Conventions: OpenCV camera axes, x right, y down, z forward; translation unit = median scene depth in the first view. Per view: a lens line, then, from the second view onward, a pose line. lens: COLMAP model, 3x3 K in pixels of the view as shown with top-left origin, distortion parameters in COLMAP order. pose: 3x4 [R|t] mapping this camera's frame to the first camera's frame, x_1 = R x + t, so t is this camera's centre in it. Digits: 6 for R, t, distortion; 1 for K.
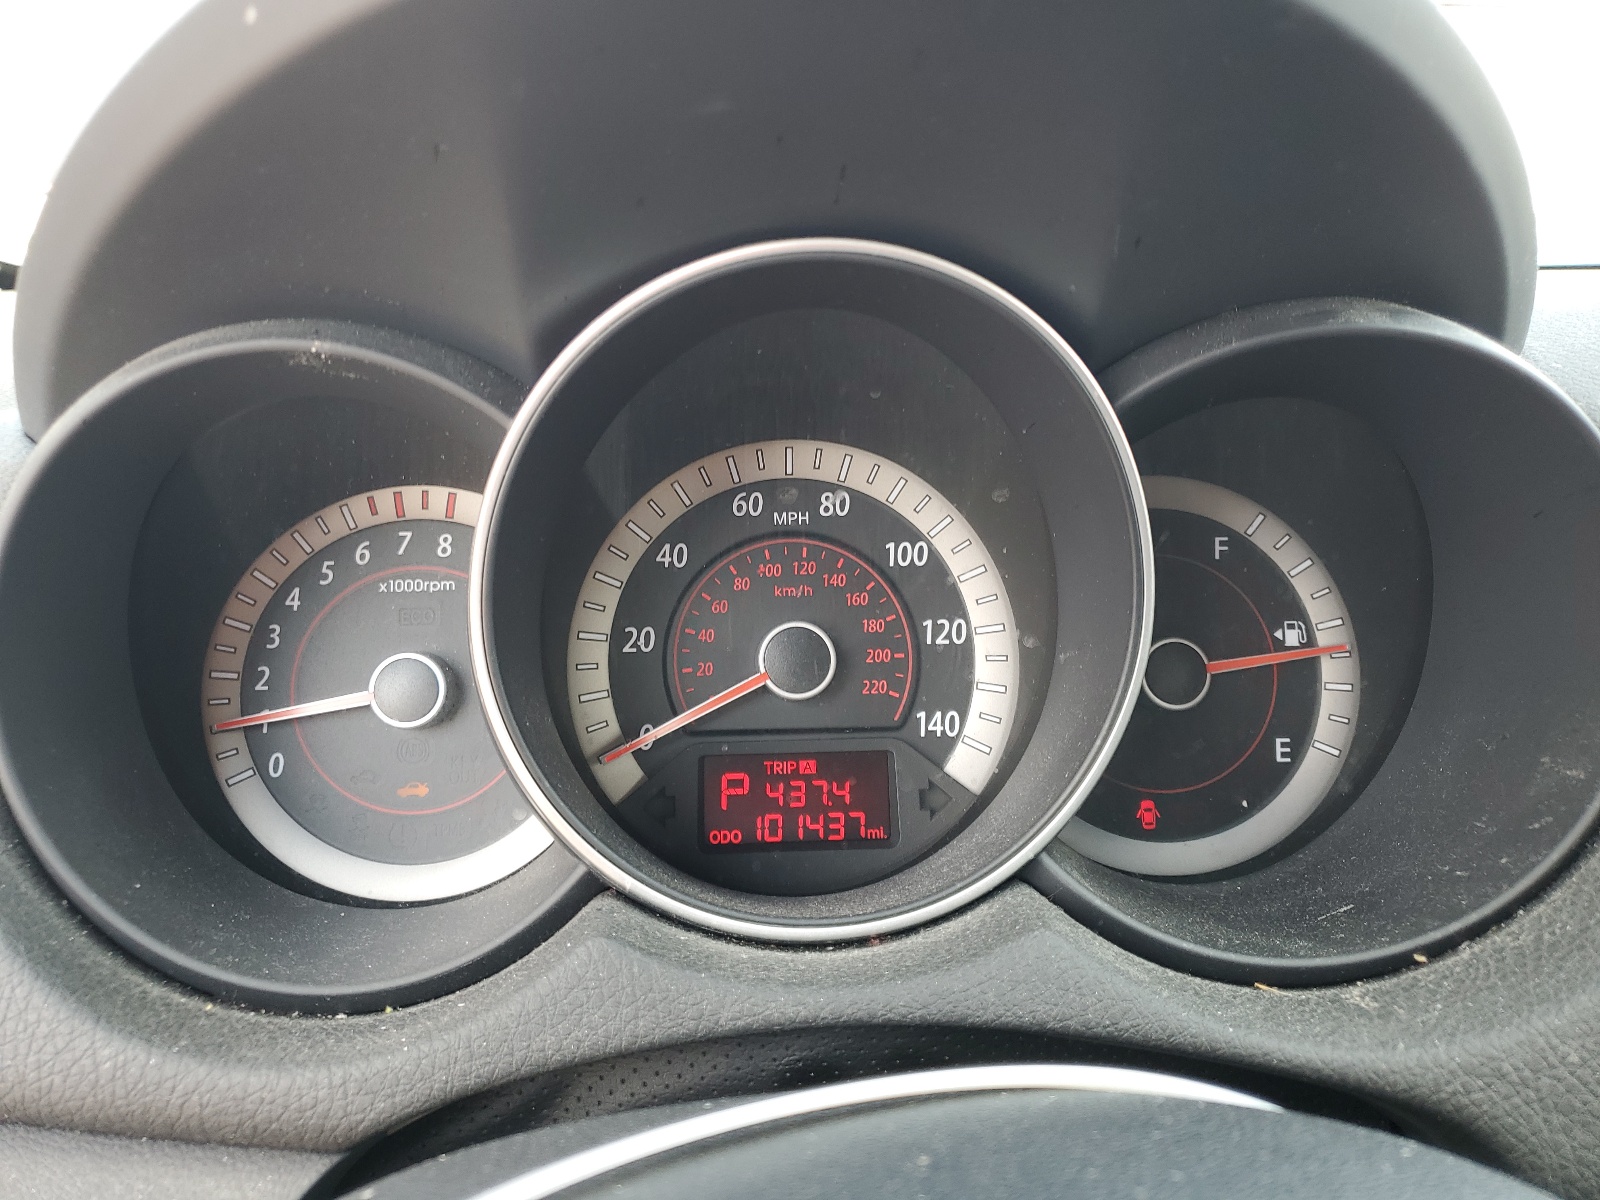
lens RADIAL K [[1233.5, 0, 797.7], [0, 1233.5, 601.8], [0, 0, 1]] dist [-0.016215, -0.002692]
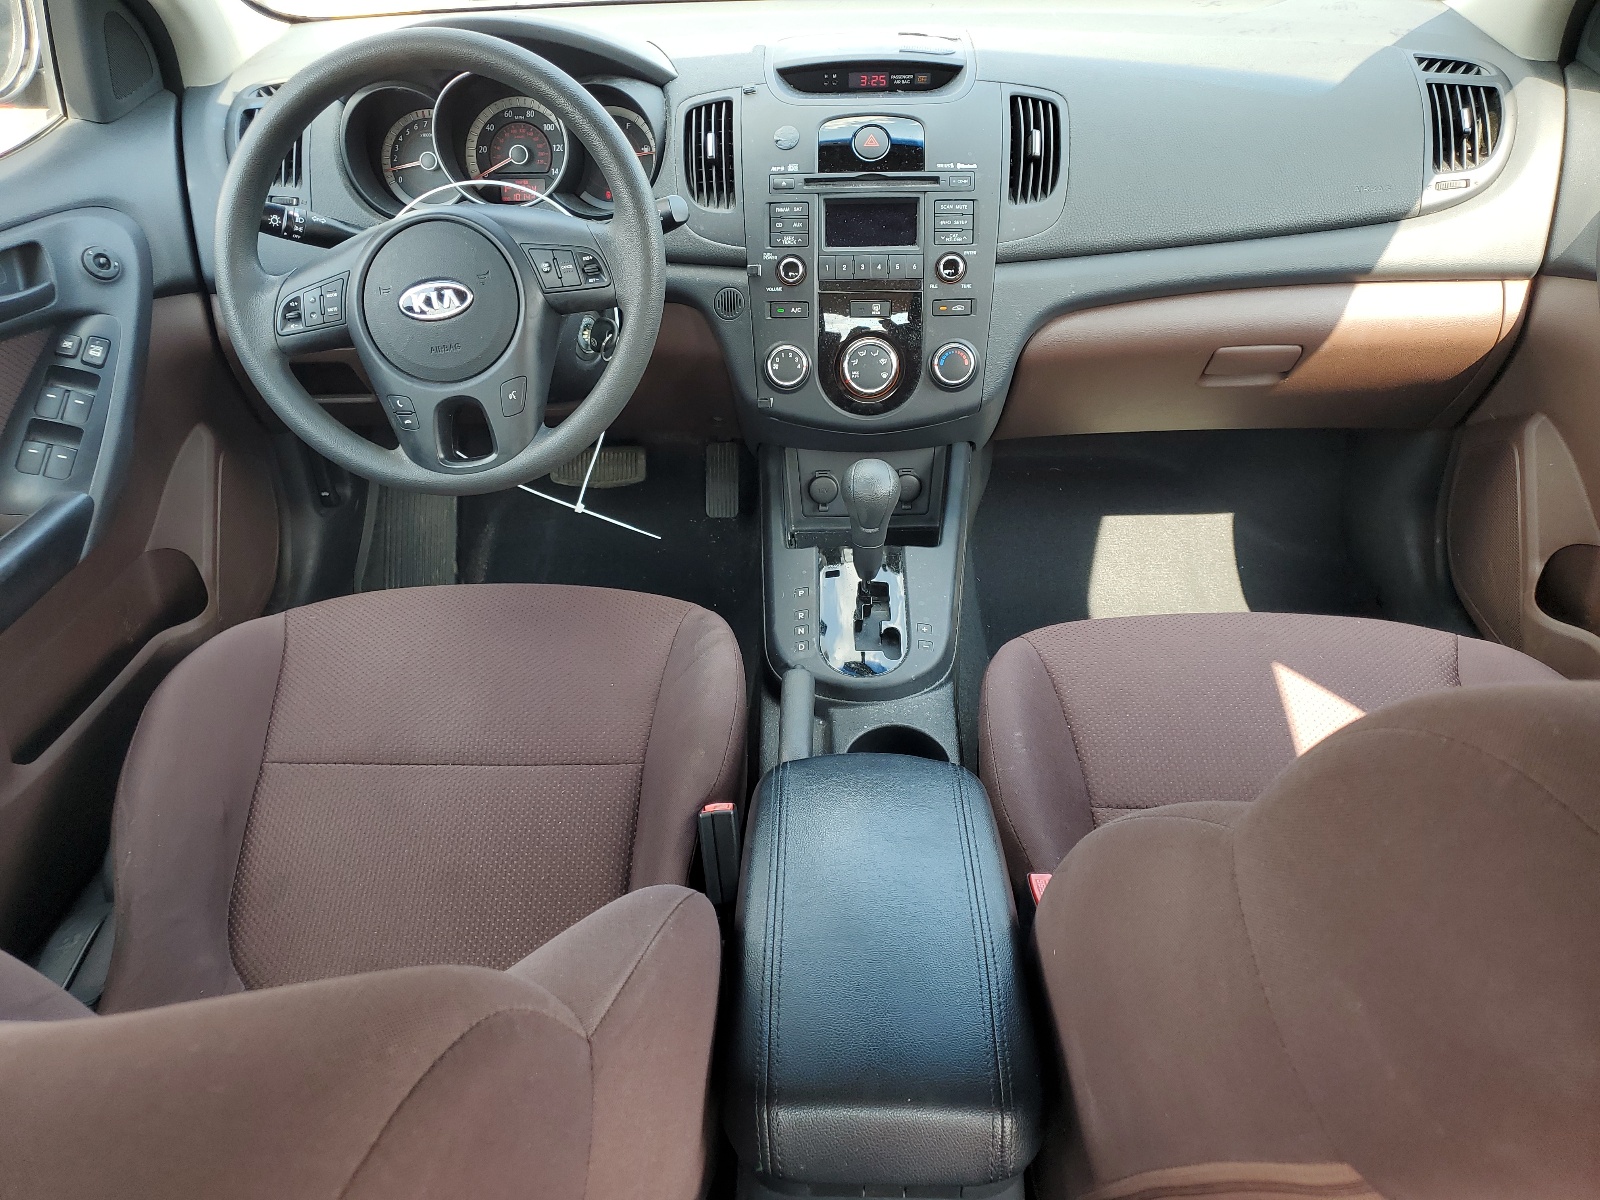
lens RADIAL K [[1233.5, 0, 800.5], [0, 1233.5, 597.0], [0, 0, 1]] dist [-0.016215, -0.002692]
pose [[0.996266, 0.035126, -0.078862, 1.295656], [-0.006290, 0.940592, 0.339479, 0.035929], [0.086102, -0.337716, 0.937302, -3.240590]]
